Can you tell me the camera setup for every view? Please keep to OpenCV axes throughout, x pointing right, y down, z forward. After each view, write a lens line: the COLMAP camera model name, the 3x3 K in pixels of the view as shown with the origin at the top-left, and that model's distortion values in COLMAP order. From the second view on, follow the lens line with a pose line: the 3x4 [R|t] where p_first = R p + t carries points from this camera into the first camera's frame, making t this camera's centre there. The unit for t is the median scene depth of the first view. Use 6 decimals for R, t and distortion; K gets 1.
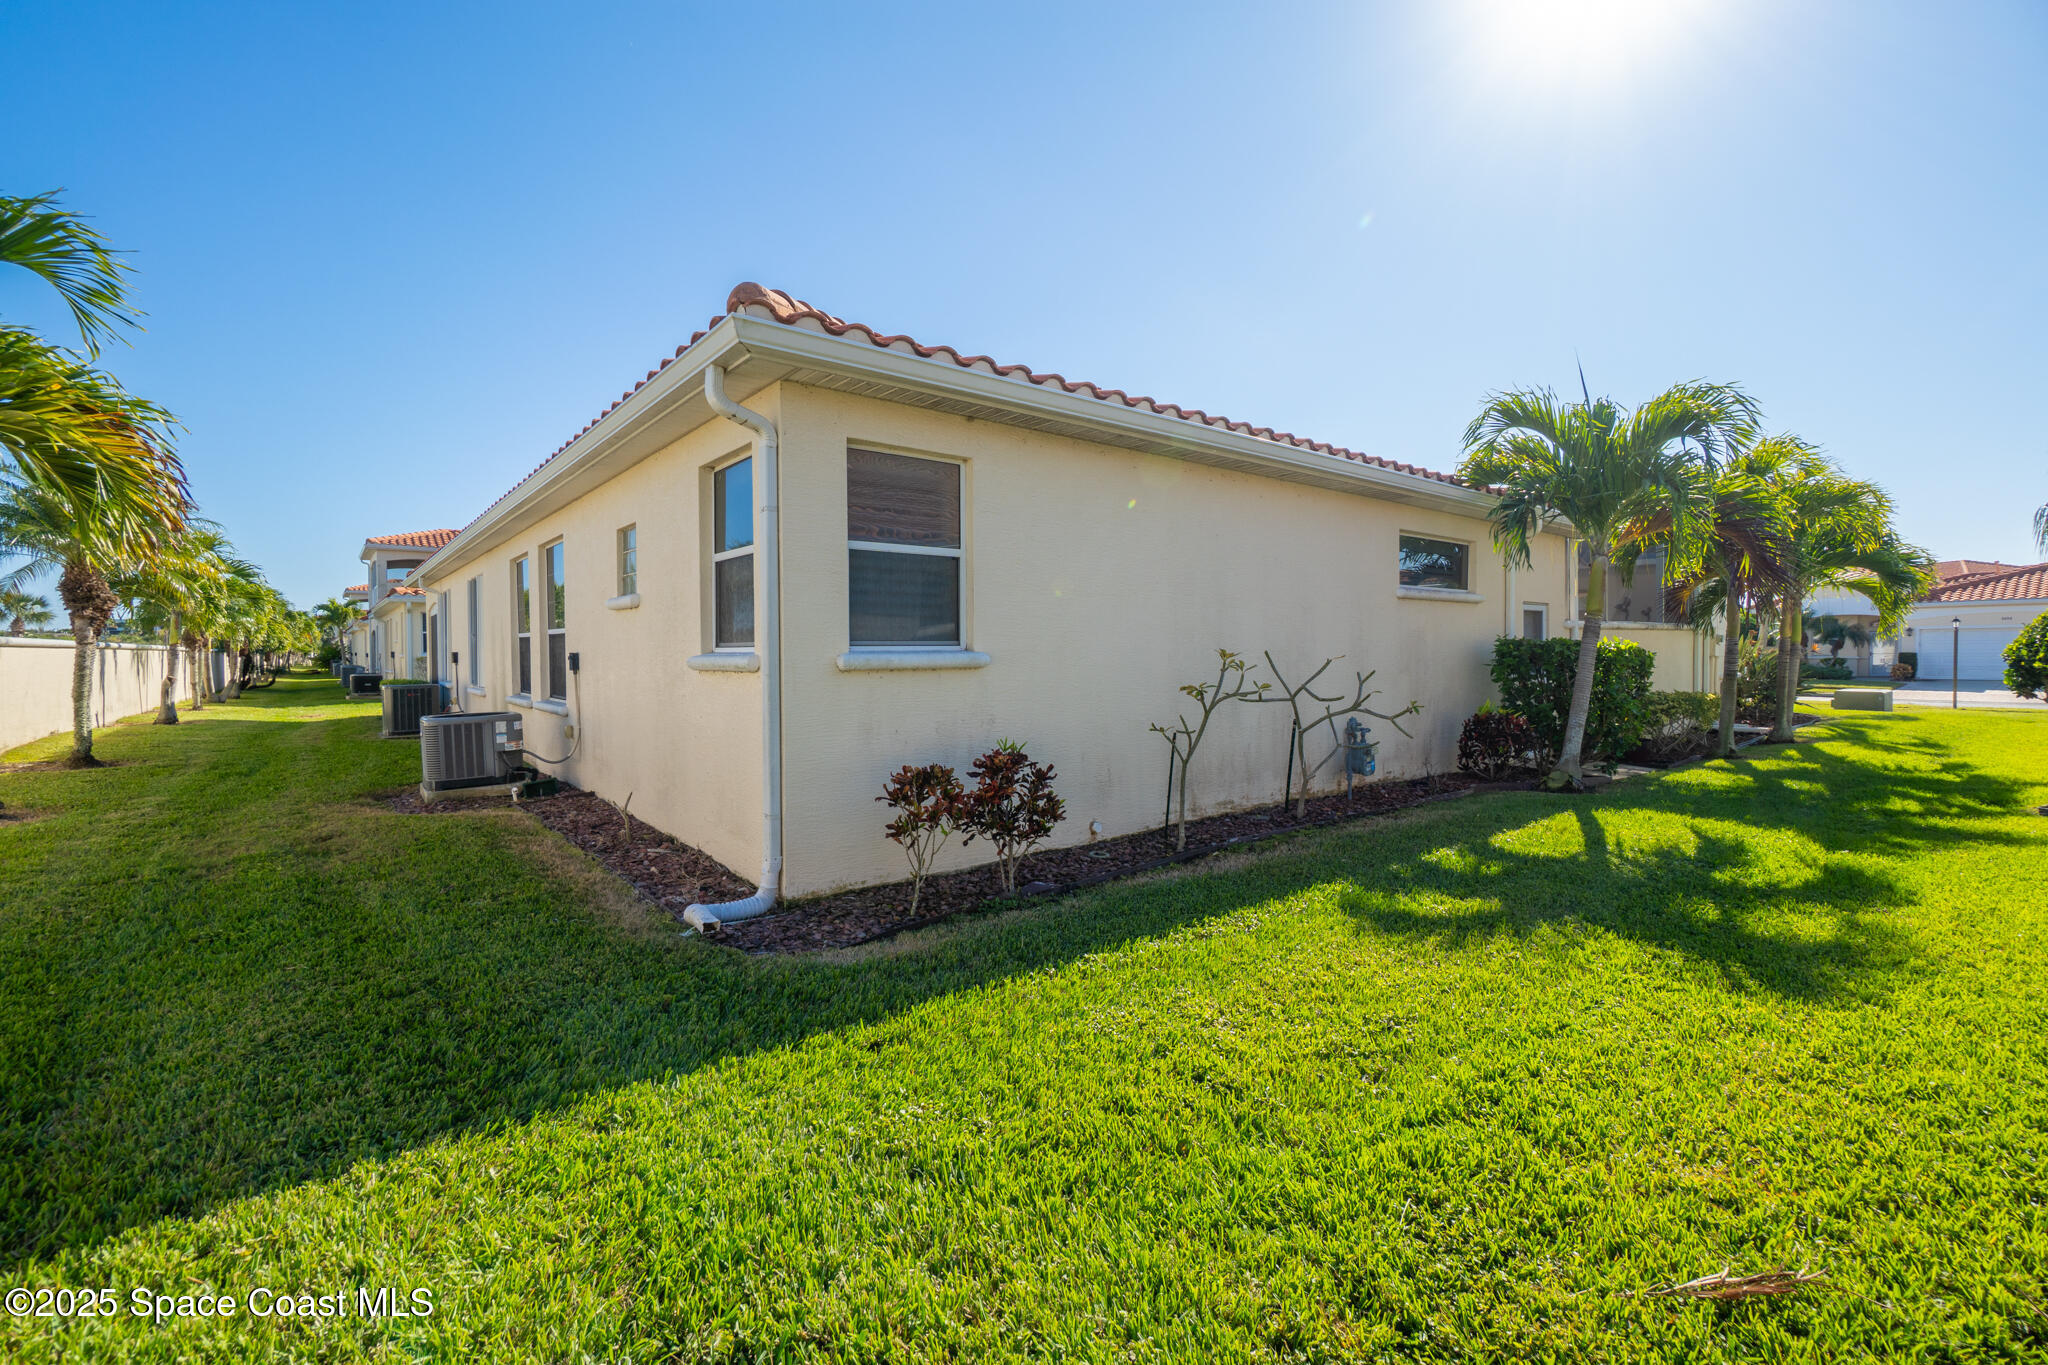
lens RADIAL K [[882.3, 0, 1009.0], [0, 882.3, 666.7], [0, 0, 1]] dist [-0.003647, -0.000214]
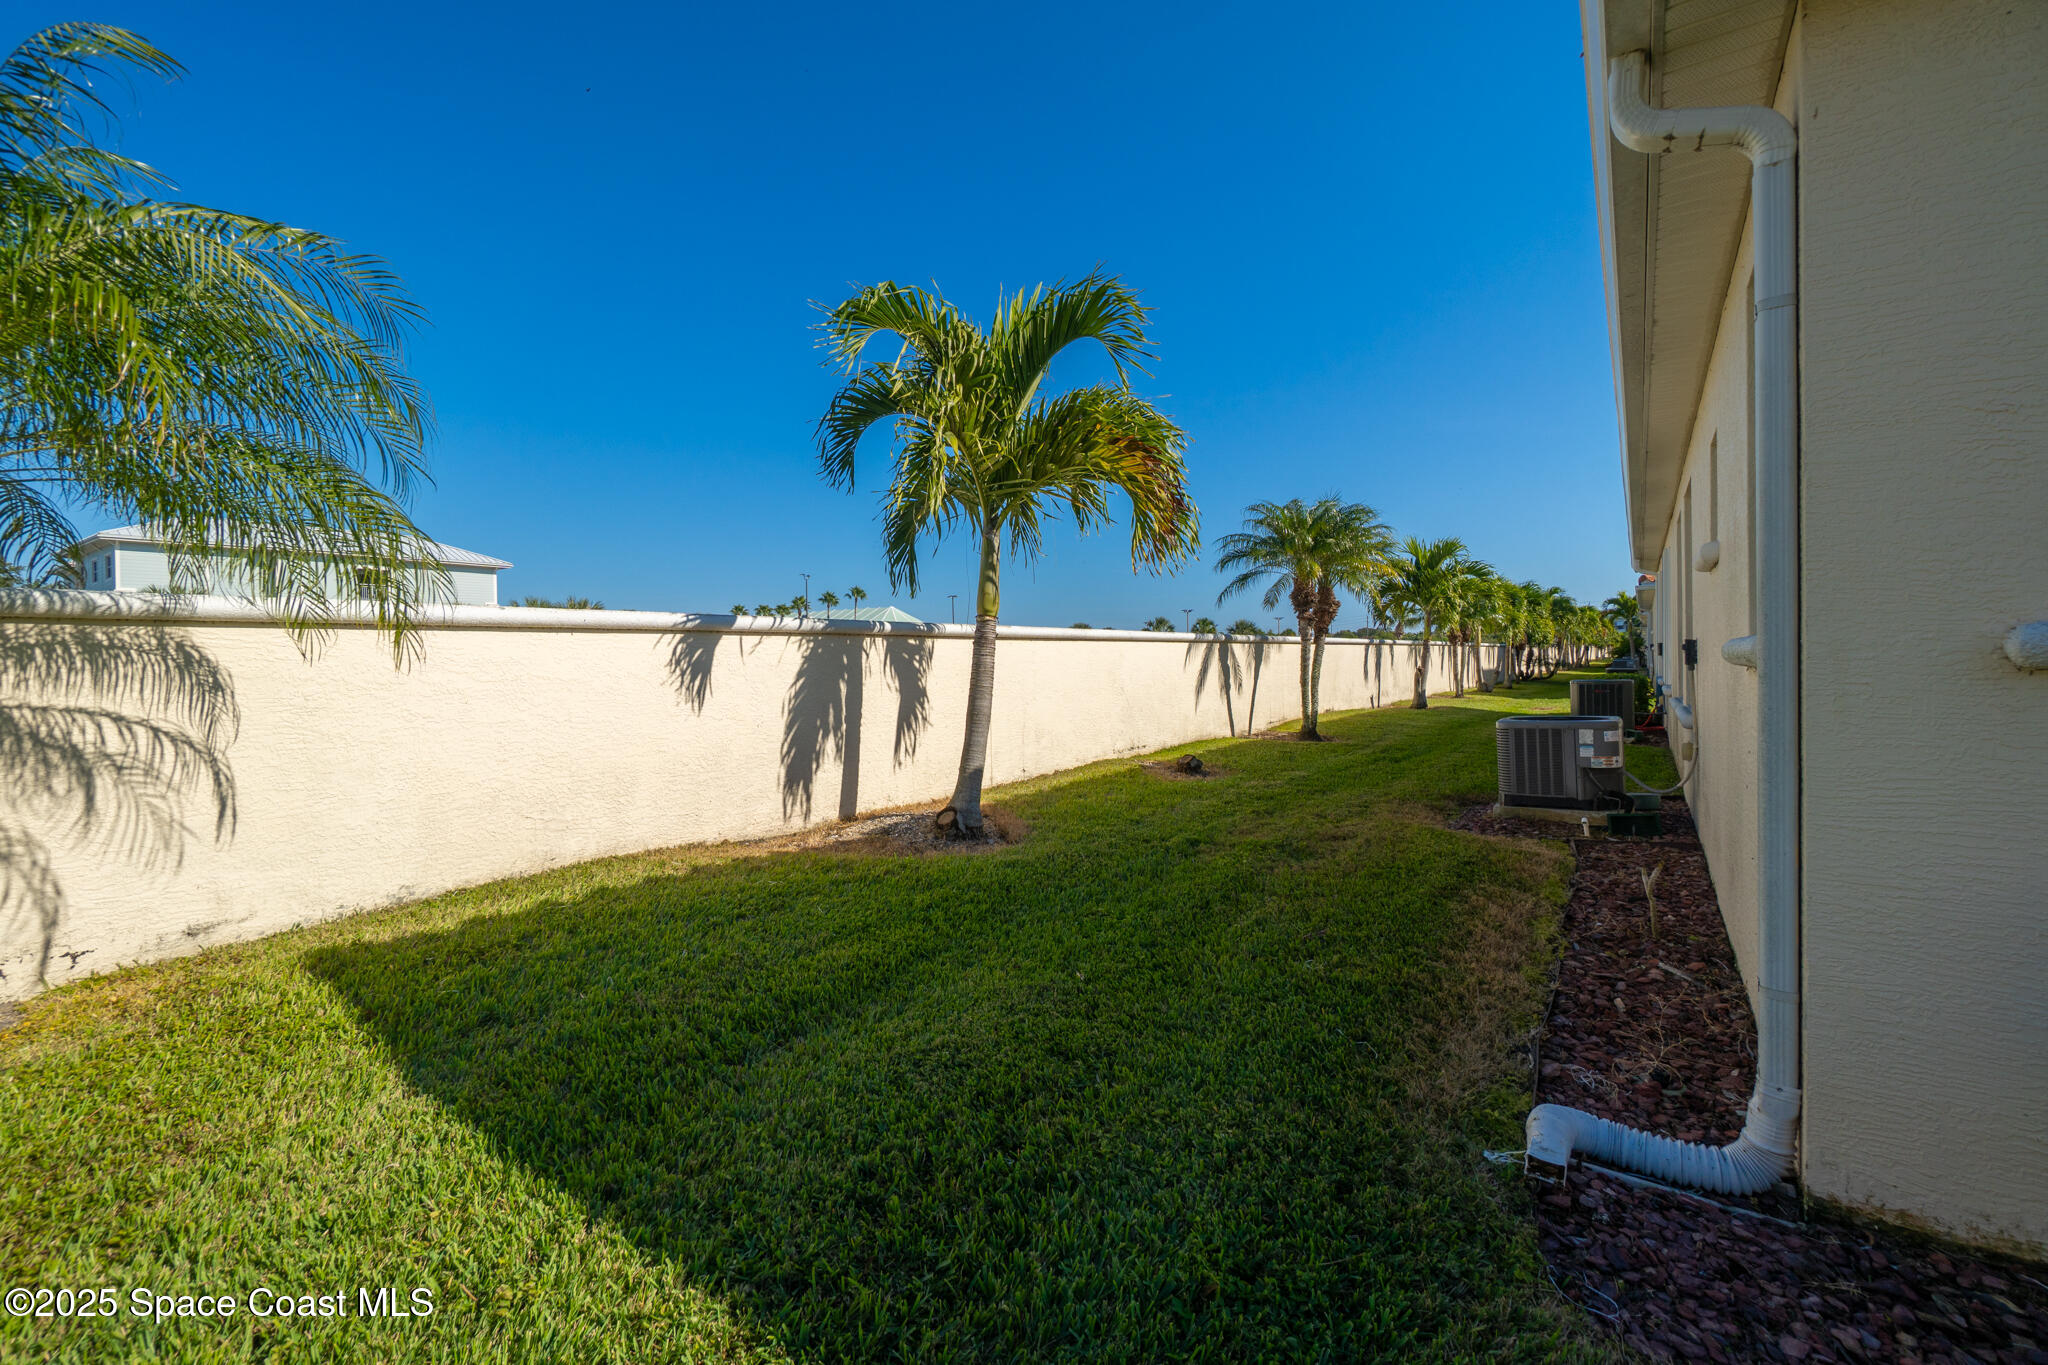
lens RADIAL K [[891.1, 0, 1009.4], [0, 891.1, 665.0], [0, 0, 1]] dist [-0.004054, -0.000611]
pose [[0.285899, 0.006358, -0.958239, 0.027177], [-0.001070, 0.999979, 0.006316, 0.000732], [0.958259, -0.000781, 0.285900, 0.261630]]
